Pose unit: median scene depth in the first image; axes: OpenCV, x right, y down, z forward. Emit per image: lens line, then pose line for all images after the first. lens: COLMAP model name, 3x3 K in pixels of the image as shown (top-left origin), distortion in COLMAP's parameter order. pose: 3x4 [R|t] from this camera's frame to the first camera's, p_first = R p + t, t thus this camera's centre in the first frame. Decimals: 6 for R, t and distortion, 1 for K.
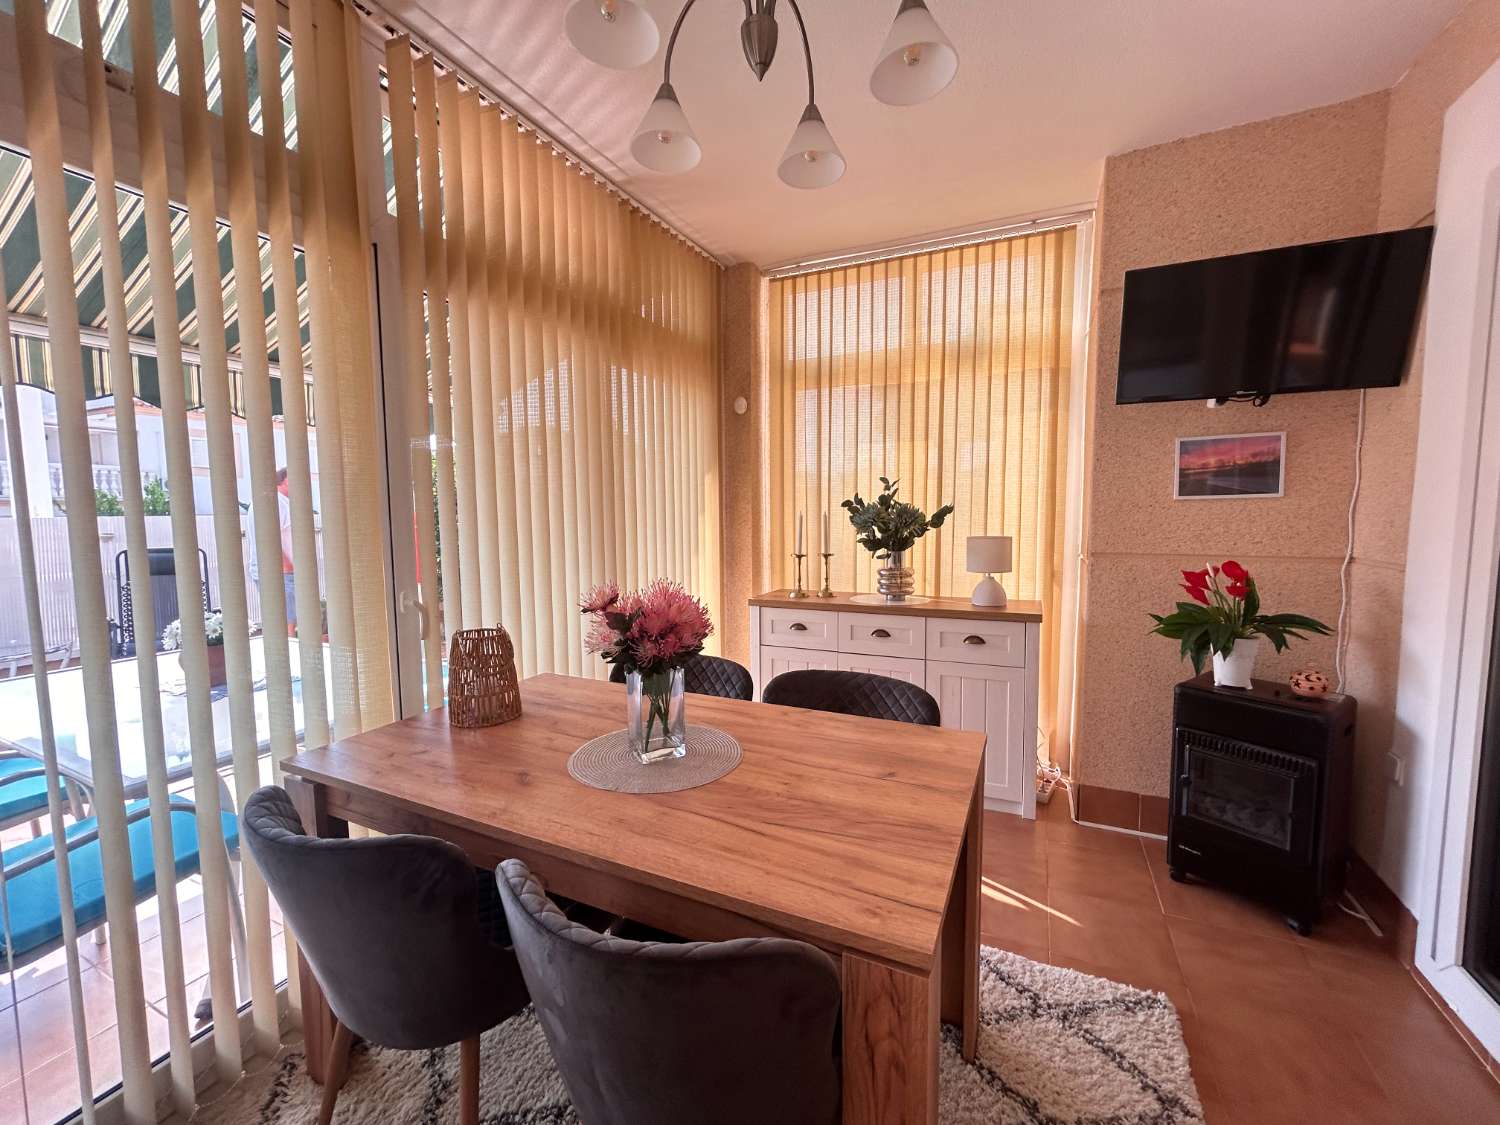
lens RADIAL K [[606.5, 0, 746.6], [0, 606.5, 561.2], [0, 0, 1]] dist [0.000340, -0.000432]
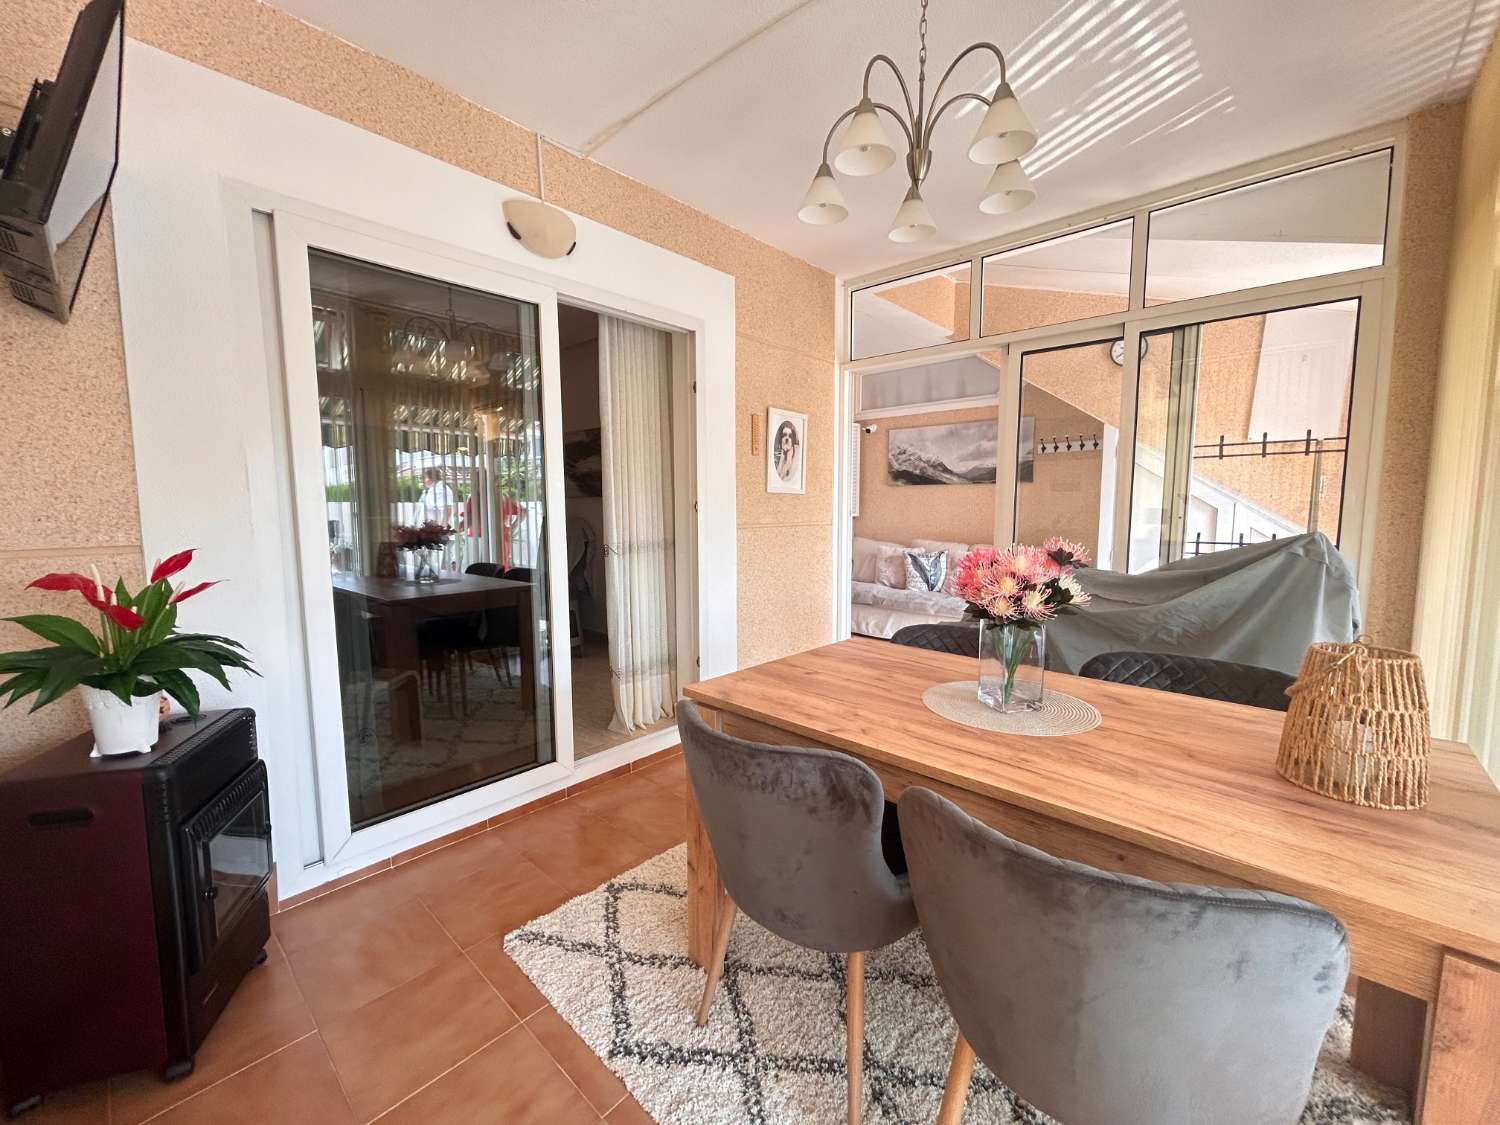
lens RADIAL K [[606.5, 0, 746.6], [0, 606.5, 561.2], [0, 0, 1]] dist [0.000340, -0.000432]
pose [[-0.954493, -0.015521, 0.297829, -0.028438], [0.040071, 0.982915, 0.179645, -0.138665], [-0.295529, 0.183404, -0.937564, 2.198302]]
